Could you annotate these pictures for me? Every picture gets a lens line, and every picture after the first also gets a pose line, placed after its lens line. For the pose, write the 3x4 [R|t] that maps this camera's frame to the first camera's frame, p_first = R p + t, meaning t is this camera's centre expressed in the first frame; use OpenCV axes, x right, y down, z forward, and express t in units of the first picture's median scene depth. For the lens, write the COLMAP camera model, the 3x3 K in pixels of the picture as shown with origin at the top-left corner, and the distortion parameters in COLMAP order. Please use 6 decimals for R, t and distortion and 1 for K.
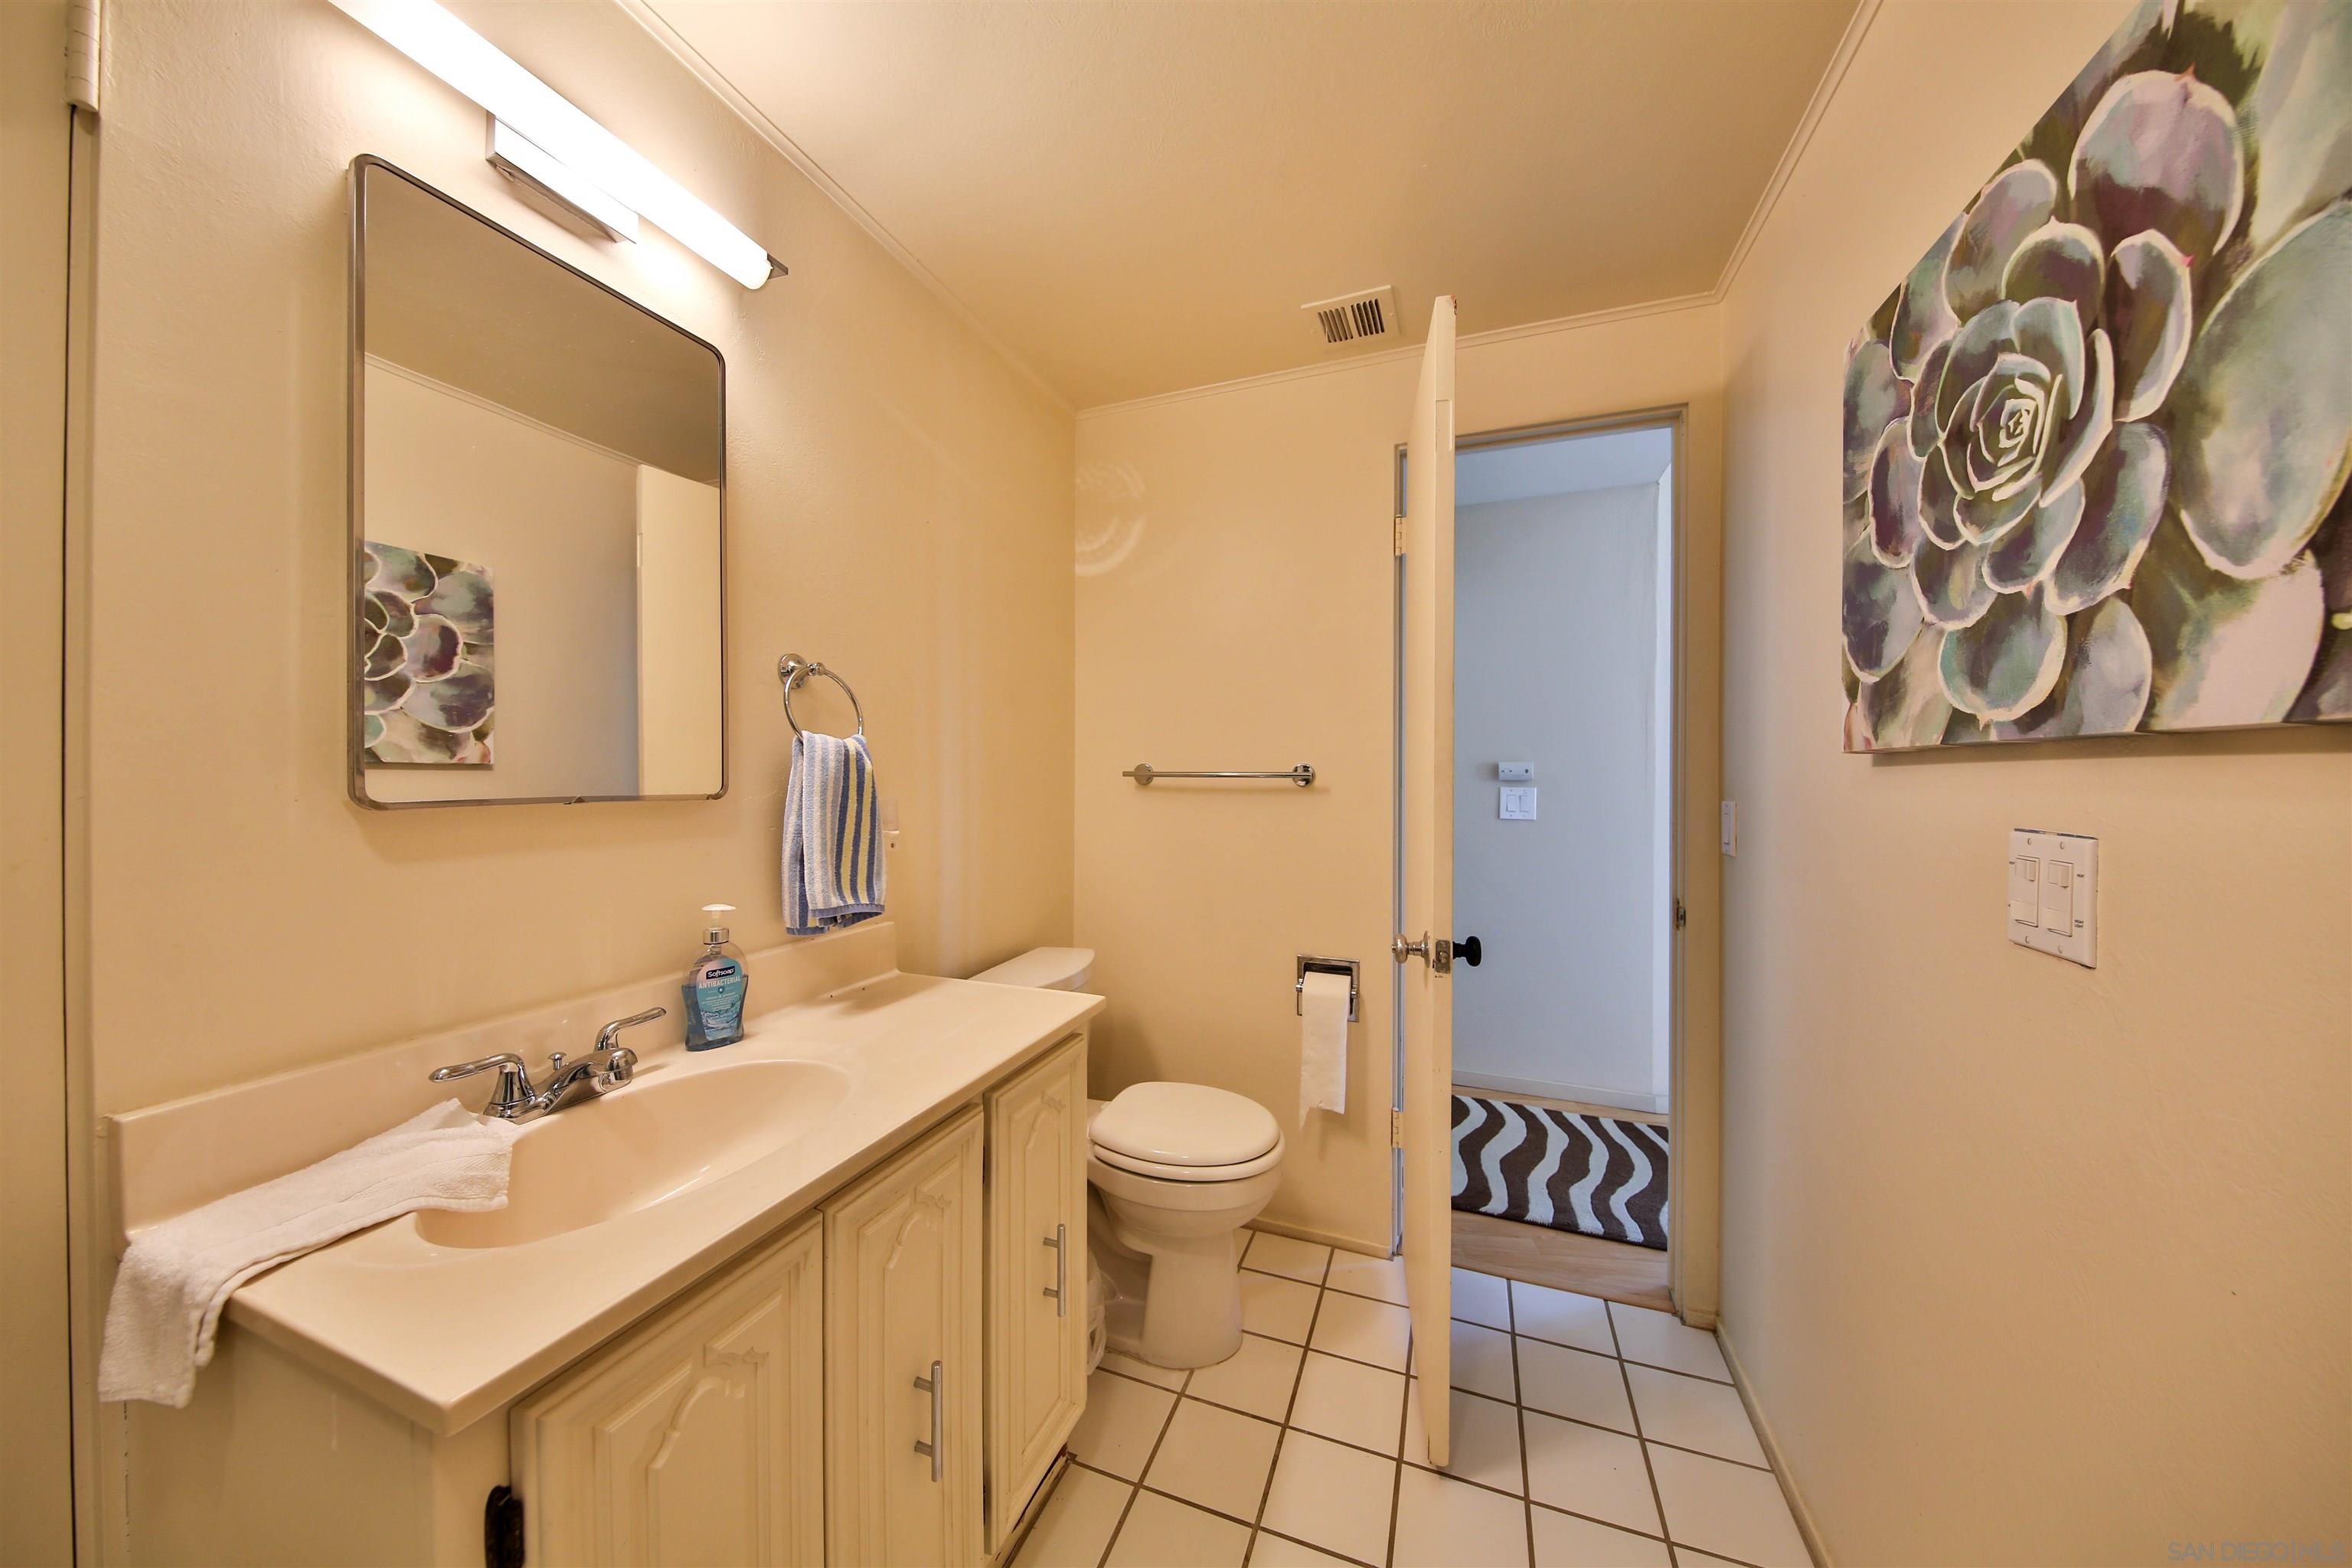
lens RADIAL K [[782.2, 0, 1175.8], [0, 782.2, 774.6], [0, 0, 1]] dist [0.011999, -0.007110]
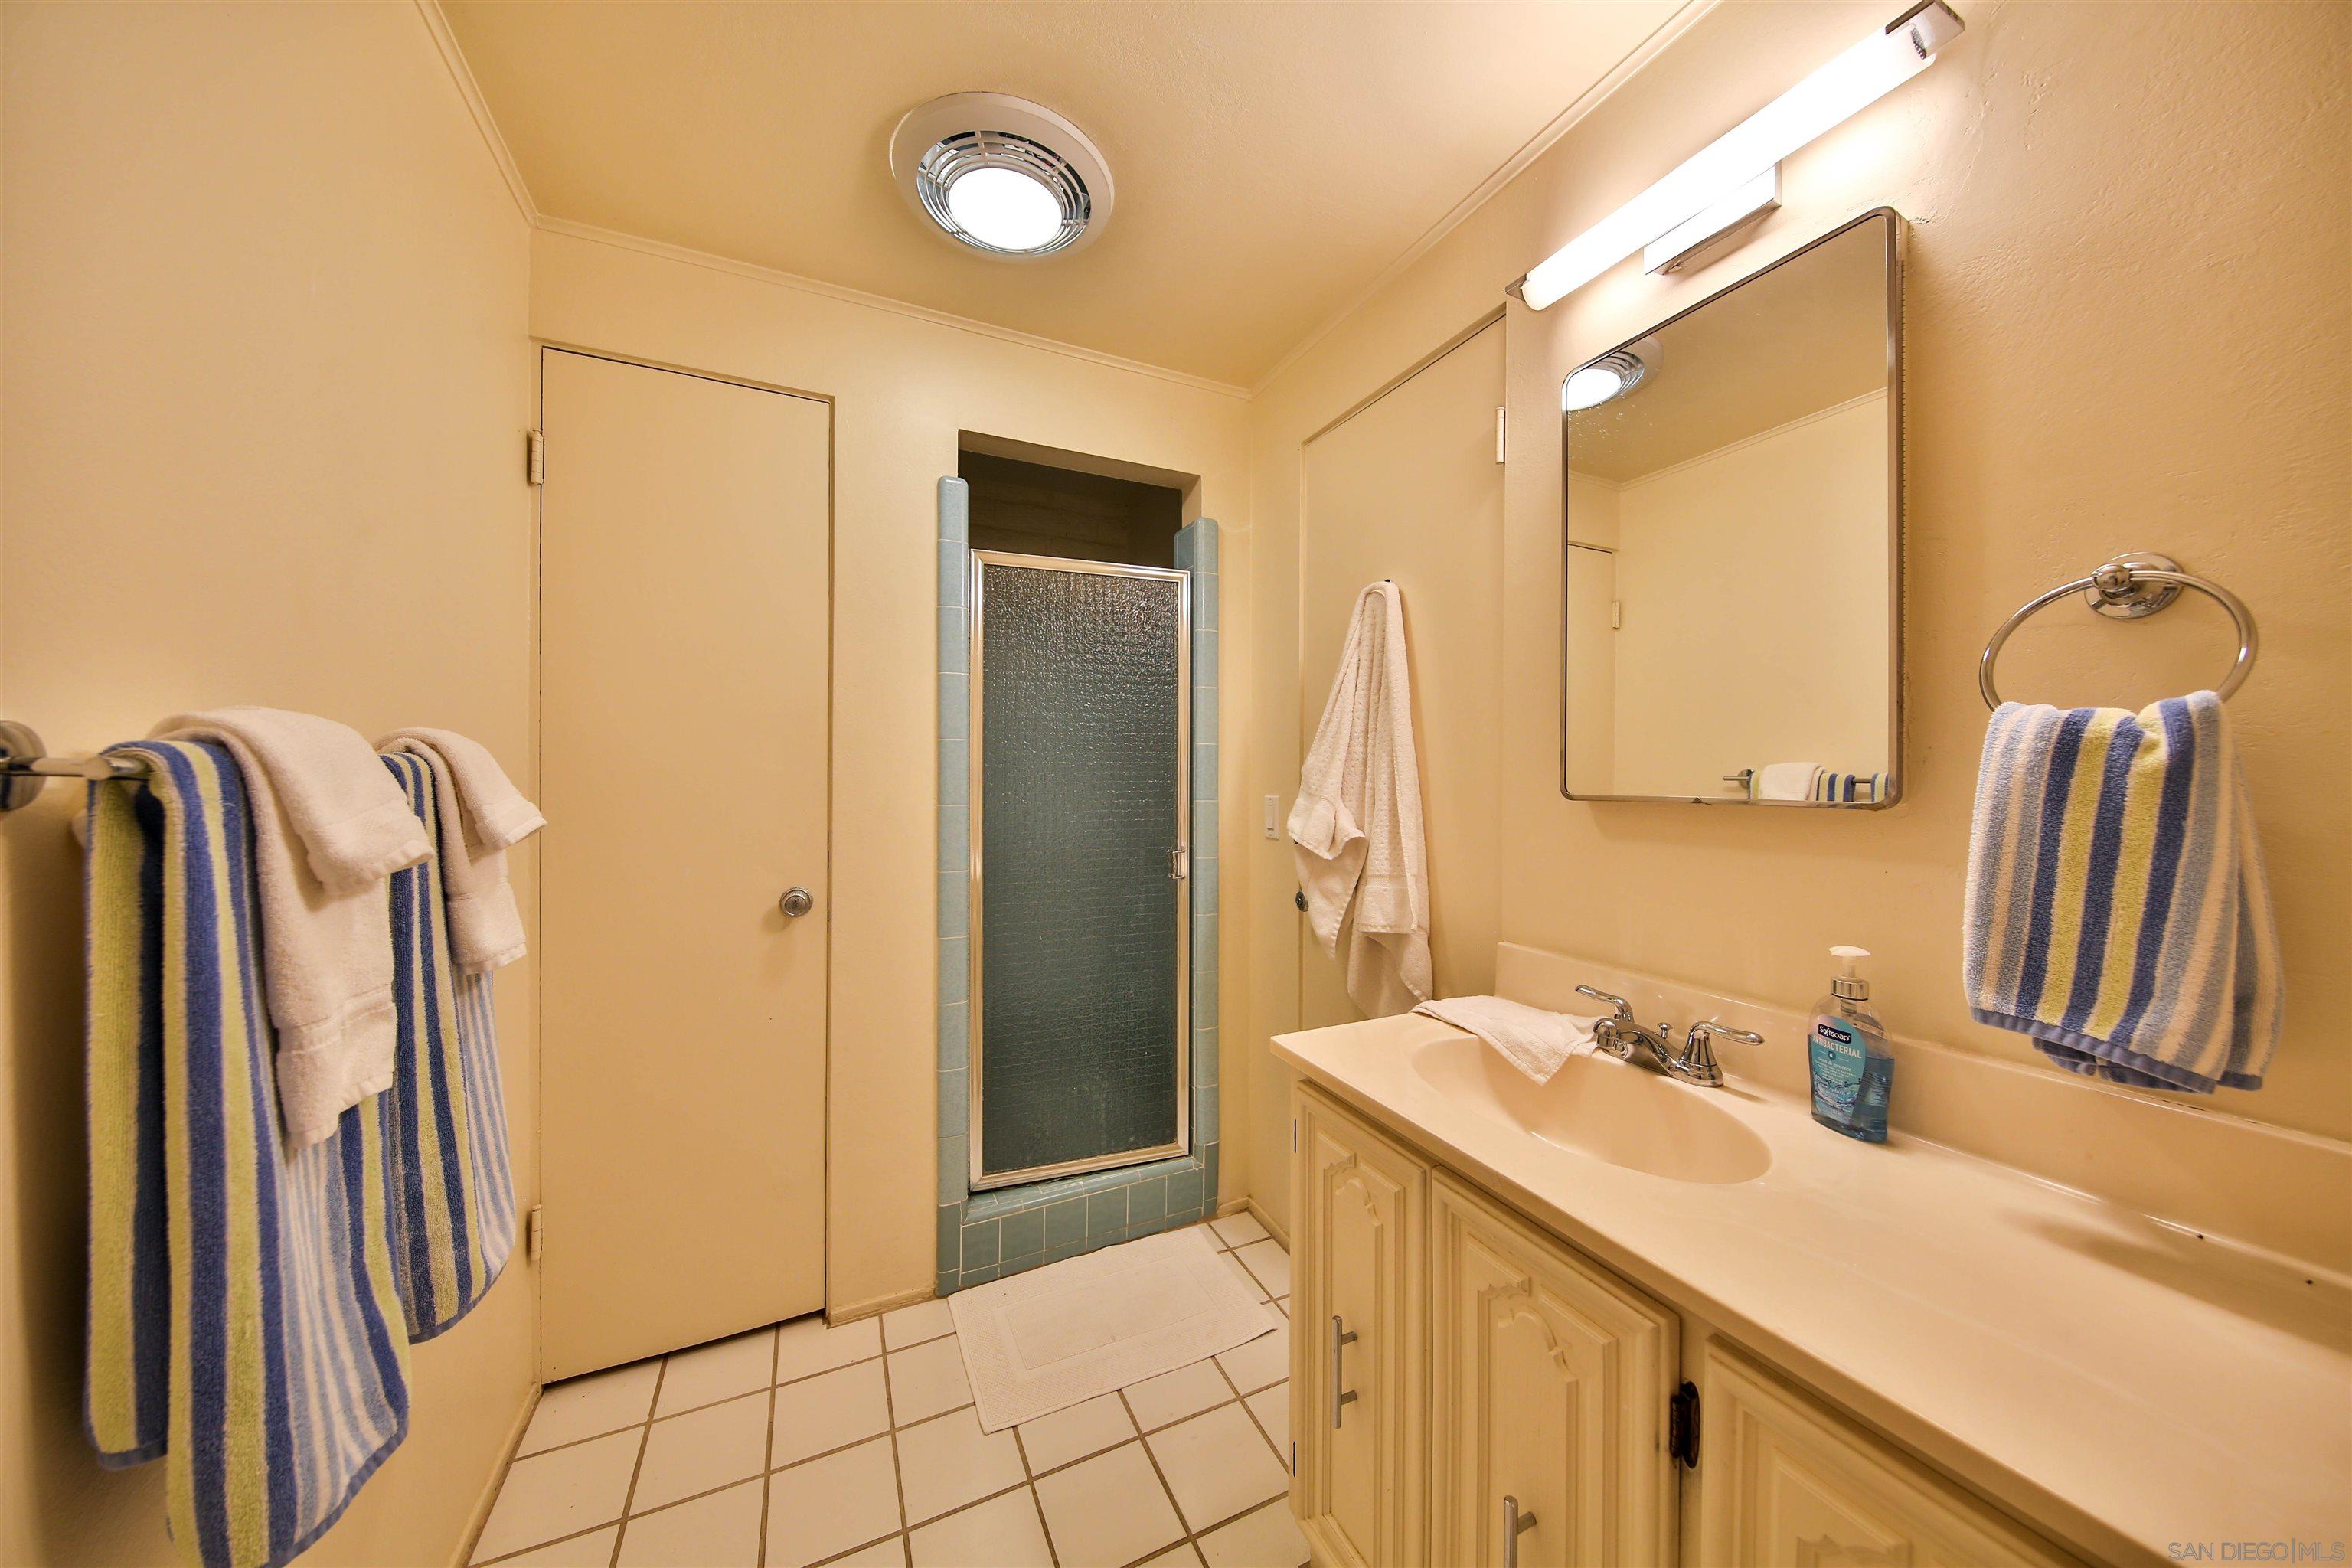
lens RADIAL K [[782.2, 0, 1175.8], [0, 782.2, 774.6], [0, 0, 1]] dist [0.011999, -0.007110]
pose [[-0.704933, -0.000741, -0.709273, 0.511002], [-0.000800, 1.000000, -0.000249, -0.003483], [0.709273, 0.000392, -0.704934, 1.292755]]
